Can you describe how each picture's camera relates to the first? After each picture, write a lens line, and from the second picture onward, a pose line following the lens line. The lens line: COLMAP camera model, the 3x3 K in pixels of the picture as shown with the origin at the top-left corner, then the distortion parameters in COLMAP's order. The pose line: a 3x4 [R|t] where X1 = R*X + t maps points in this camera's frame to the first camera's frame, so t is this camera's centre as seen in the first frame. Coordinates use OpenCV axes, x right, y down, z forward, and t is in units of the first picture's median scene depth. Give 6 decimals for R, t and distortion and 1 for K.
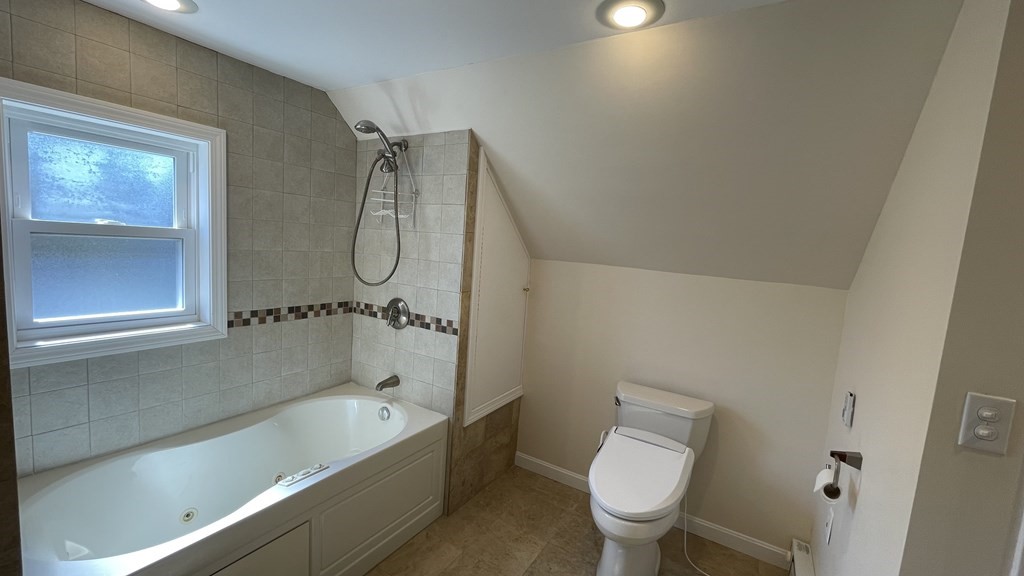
lens RADIAL K [[416.6, 0, 513.9], [0, 416.6, 286.7], [0, 0, 1]] dist [-0.002372, -0.000726]
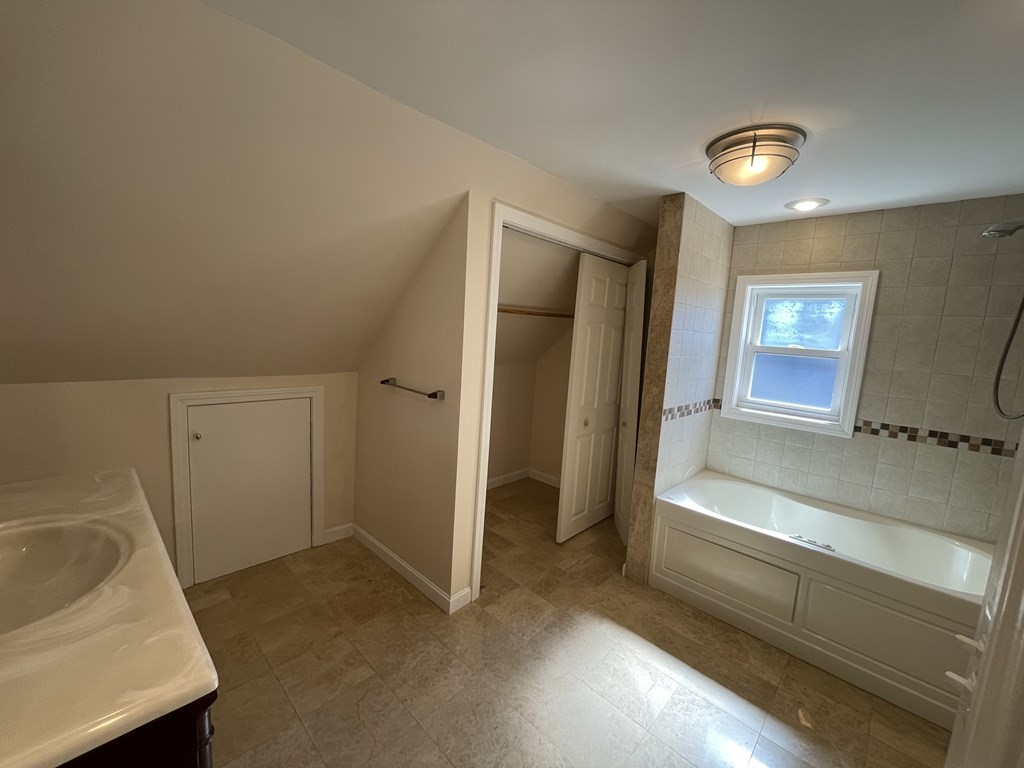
lens RADIAL K [[412.6, 0, 512.0], [0, 412.6, 382.1], [0, 0, 1]] dist [-0.009513, 0.000230]
pose [[-0.200662, 0.041214, -0.978793, 0.737869], [-0.174636, 0.981607, 0.077134, 0.043584], [0.963969, 0.186410, -0.189774, 0.256335]]
